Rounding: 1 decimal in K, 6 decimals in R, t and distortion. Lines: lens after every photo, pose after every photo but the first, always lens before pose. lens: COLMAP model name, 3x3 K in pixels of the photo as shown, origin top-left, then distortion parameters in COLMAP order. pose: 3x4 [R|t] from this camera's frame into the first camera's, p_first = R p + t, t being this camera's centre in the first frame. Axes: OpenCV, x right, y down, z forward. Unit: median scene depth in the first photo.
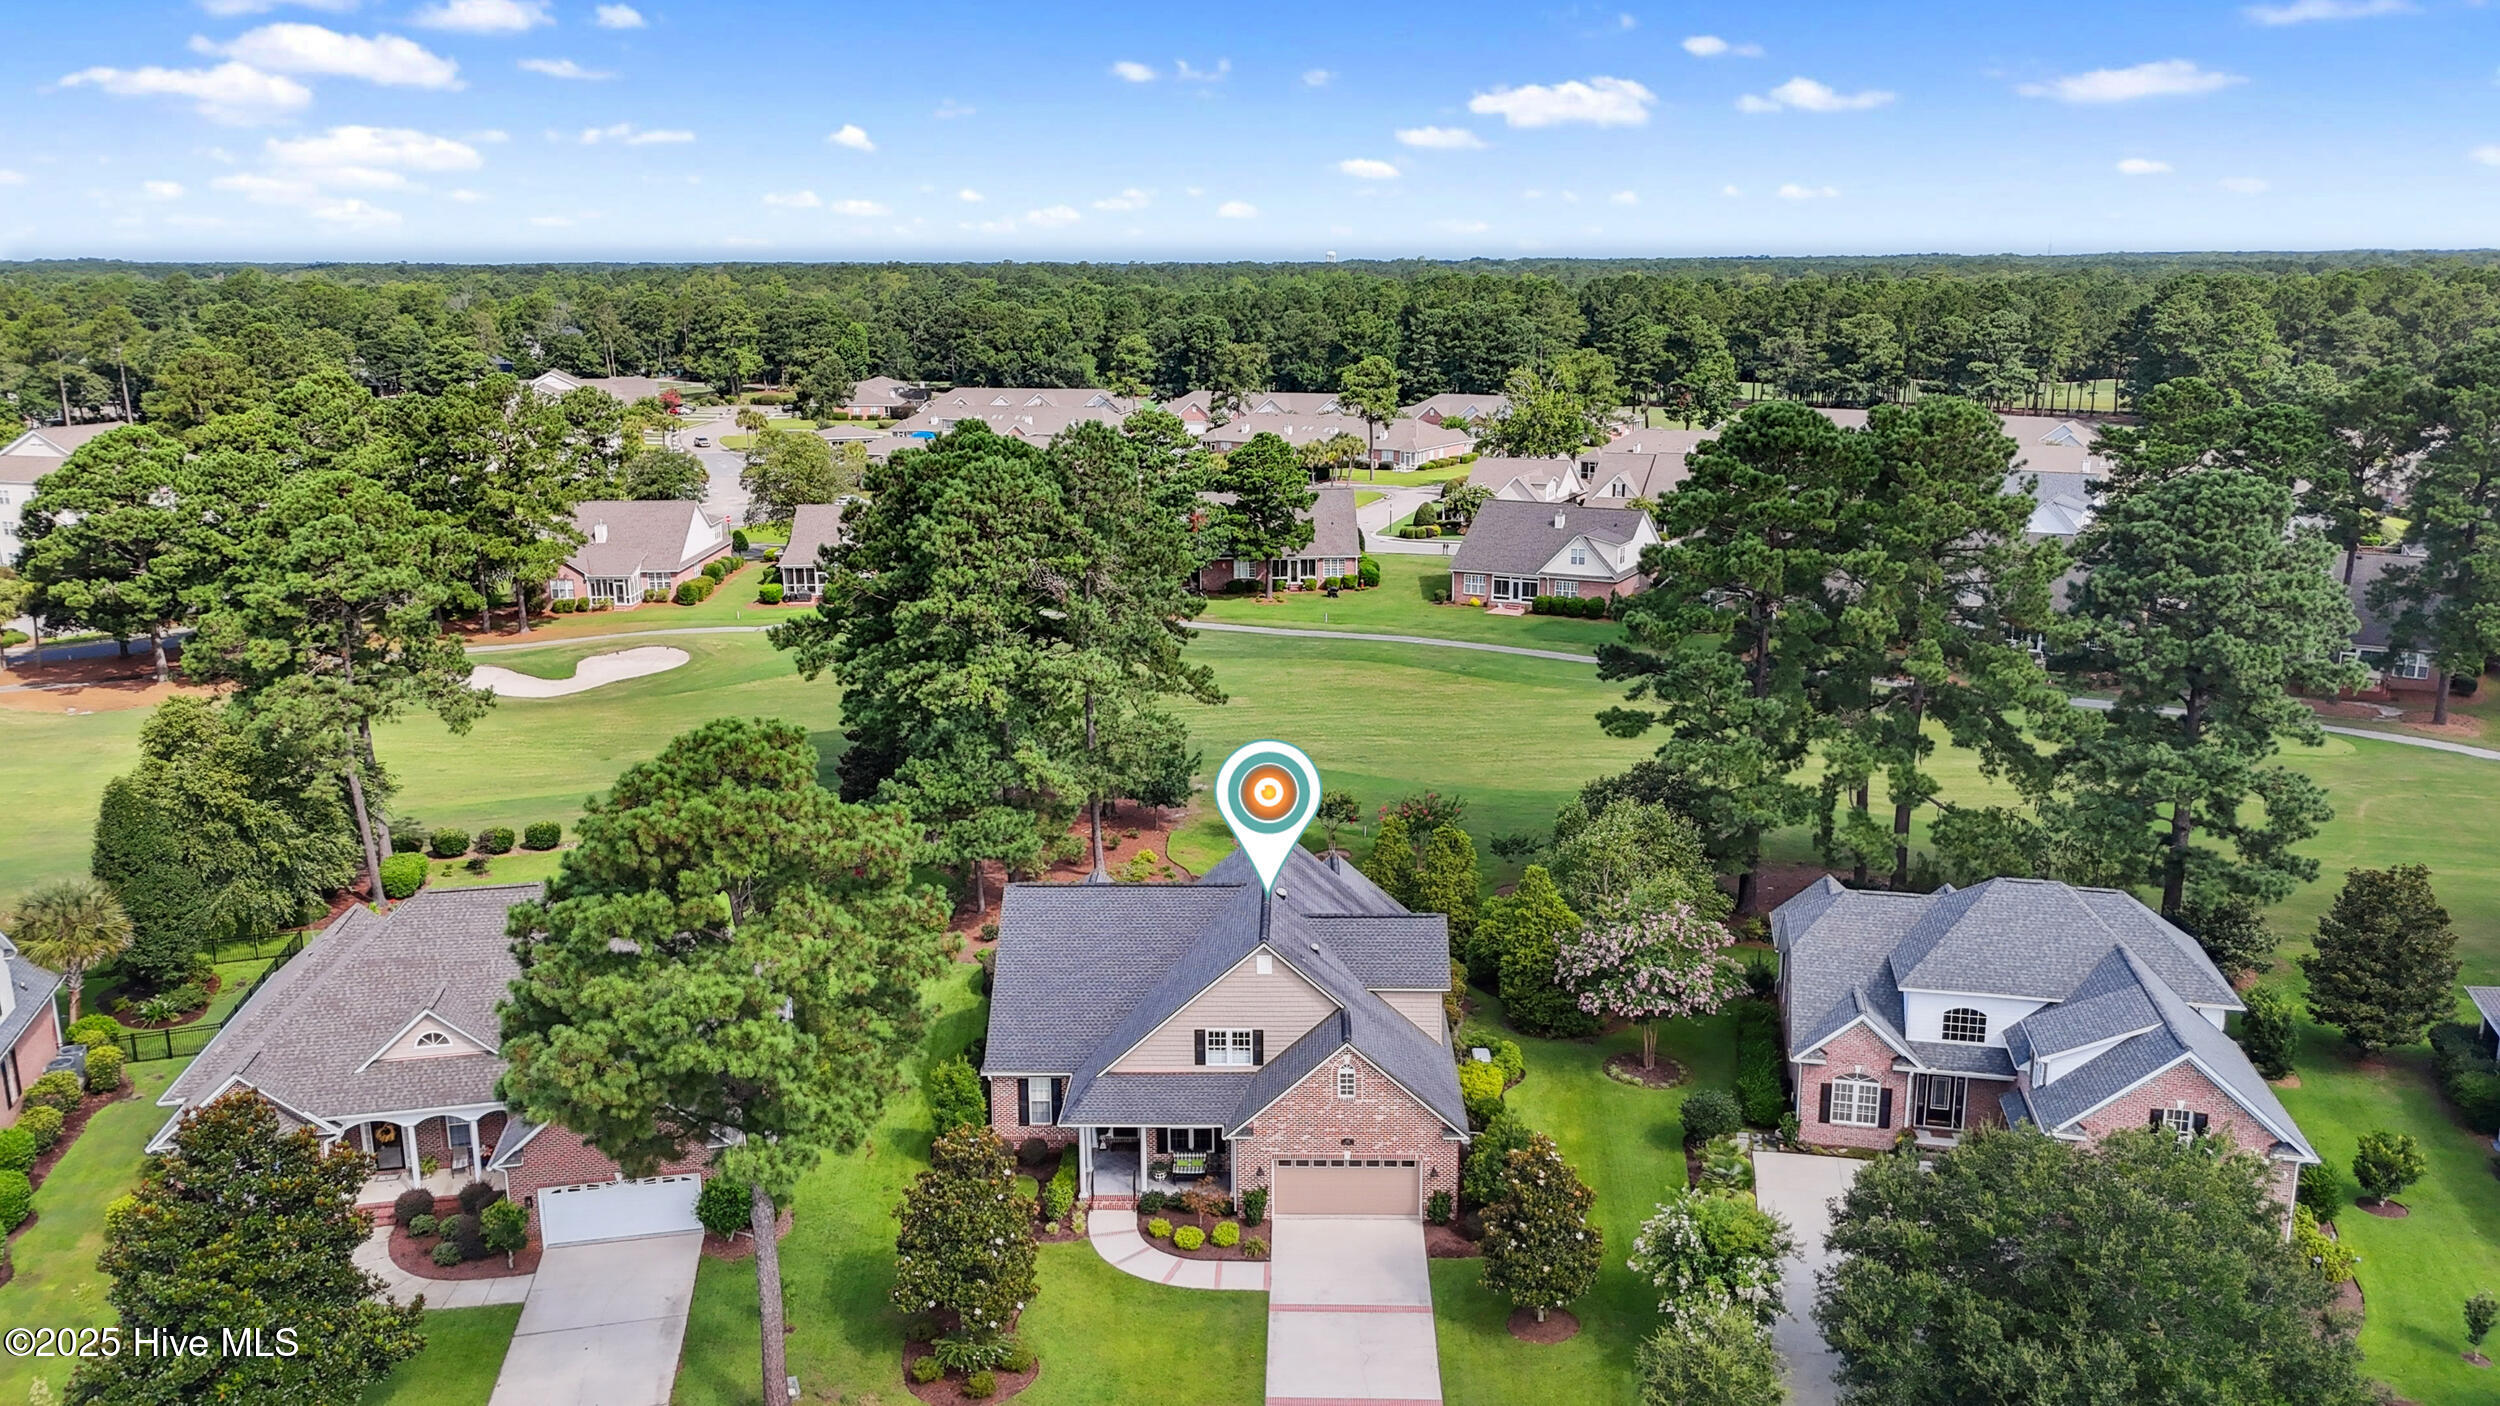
lens RADIAL K [[1861.8, 0, 1250.0], [0, 1861.8, 707.6], [0, 0, 1]] dist [0.049401, -0.005659]
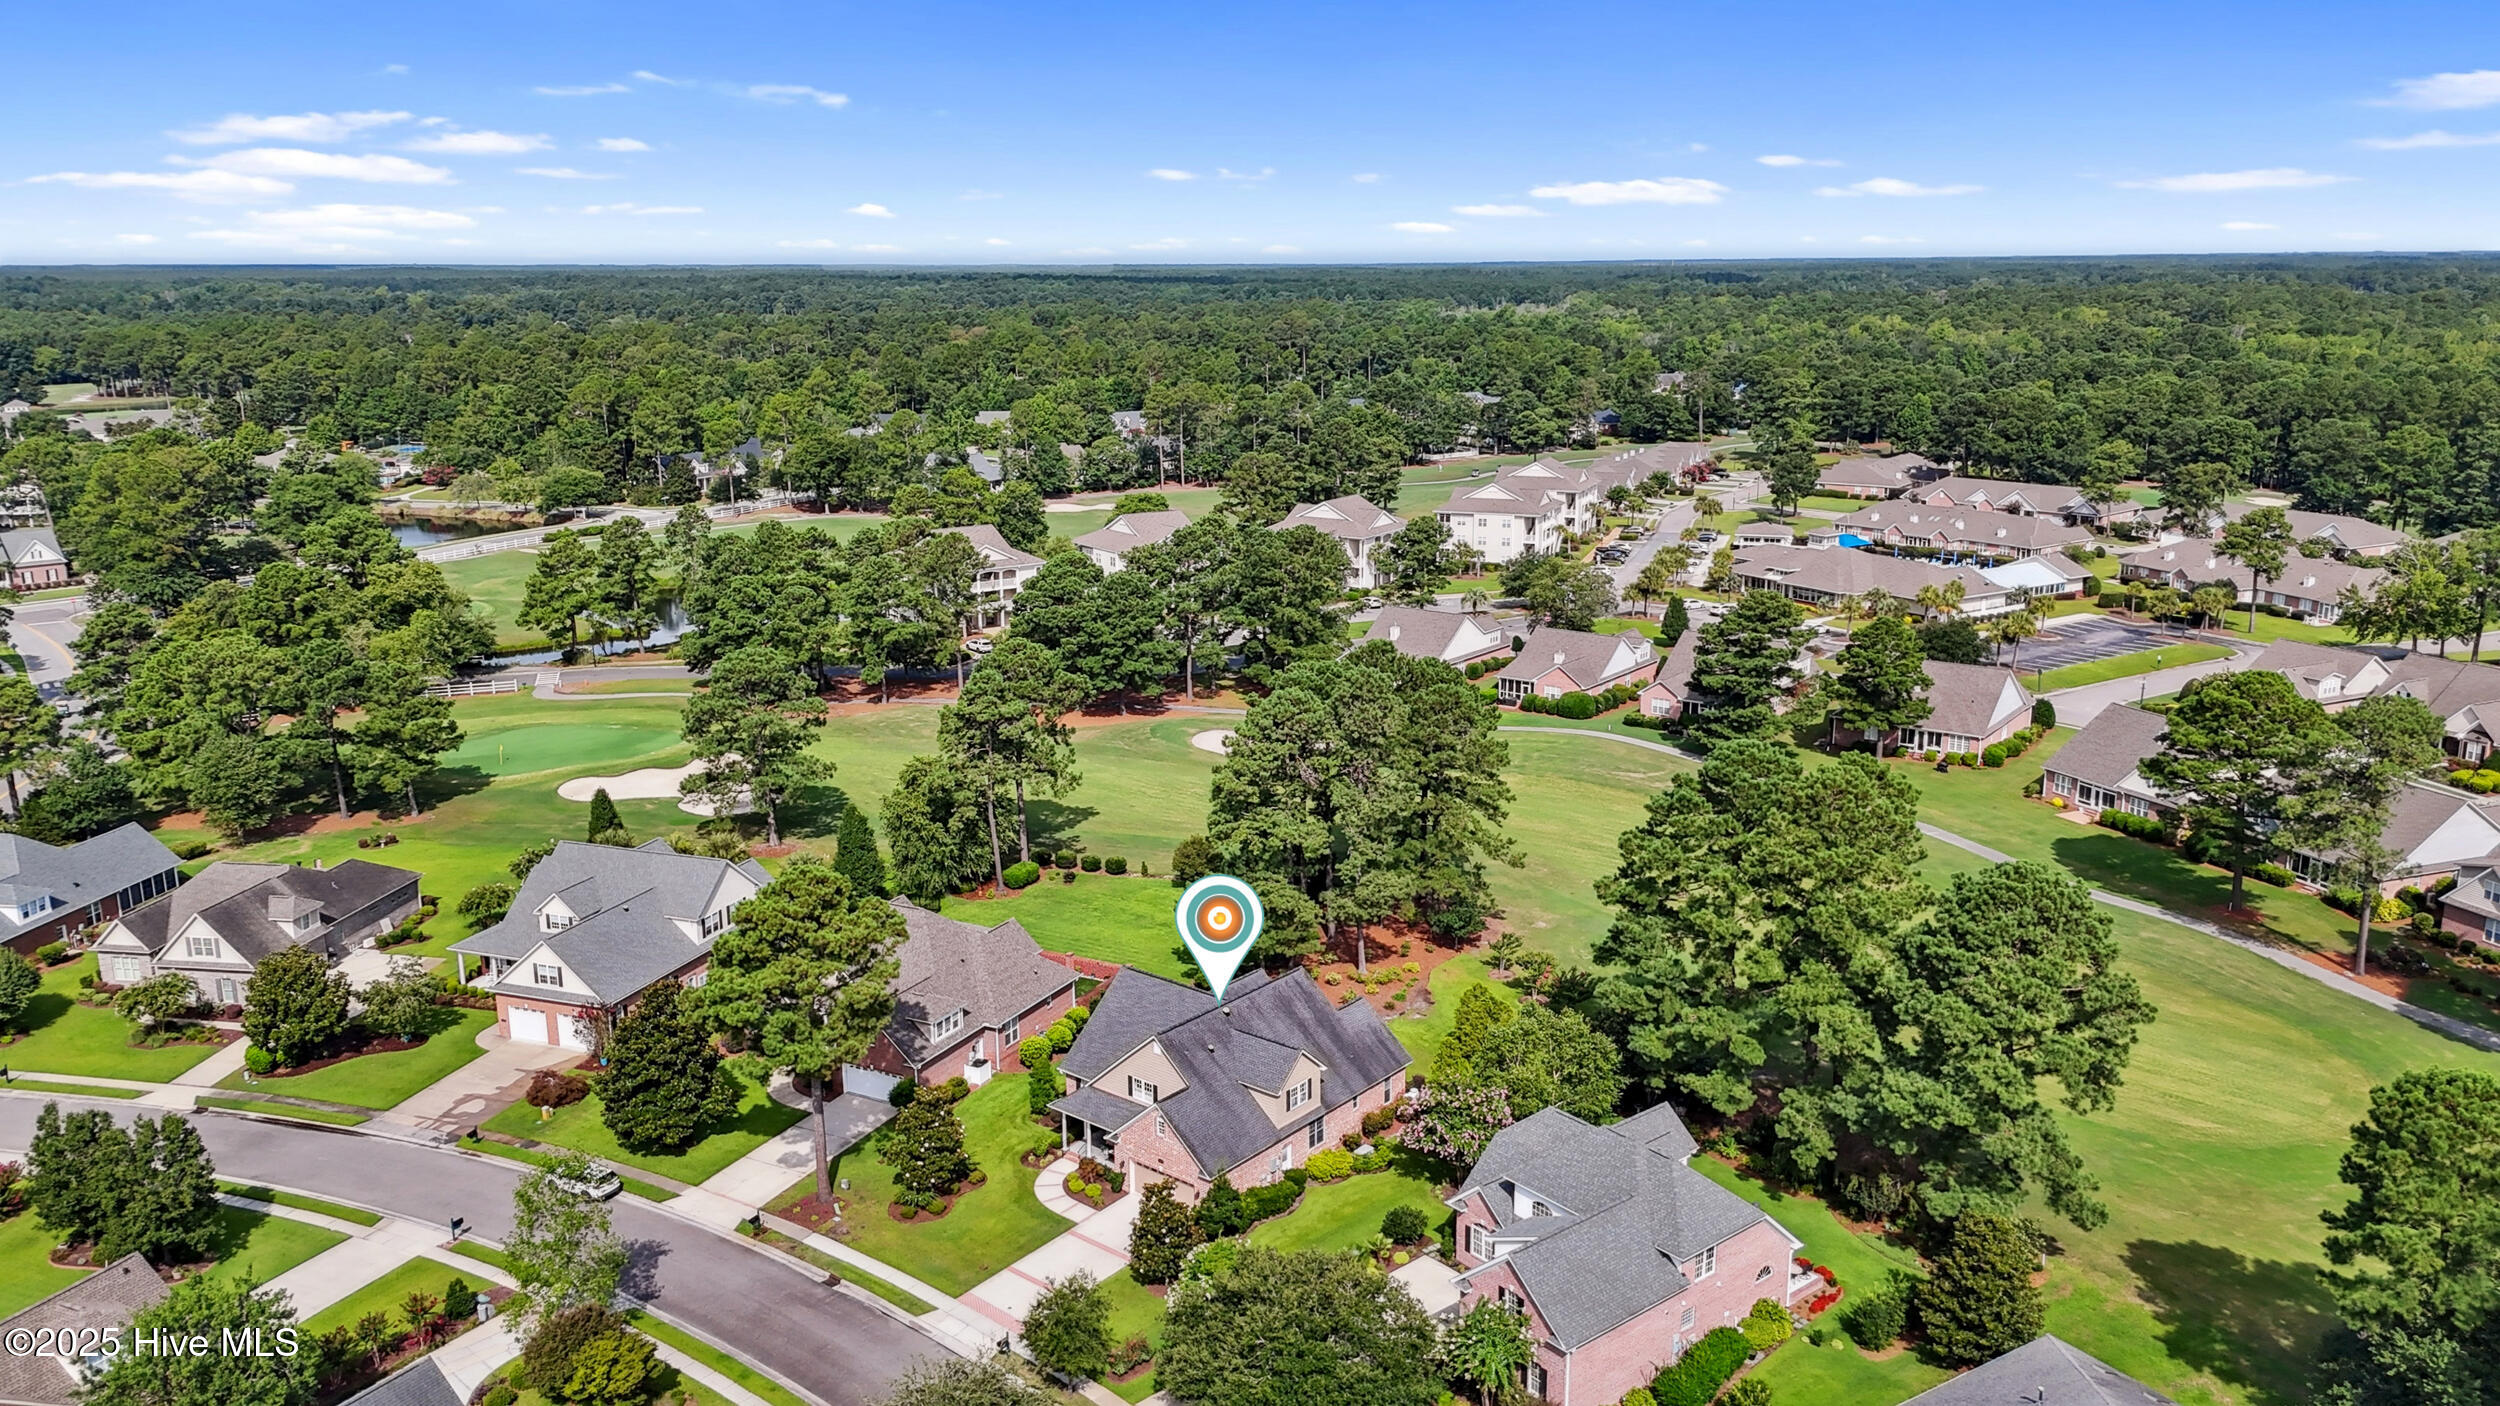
lens RADIAL K [[1861.8, 0, 1248.2], [0, 1861.8, 697.9], [0, 0, 1]] dist [0.049401, -0.005659]
pose [[0.777559, 0.145496, -0.611746, 0.303359], [-0.141077, 0.988427, 0.055770, -0.081451], [0.612780, 0.042939, 0.789086, -0.090395]]
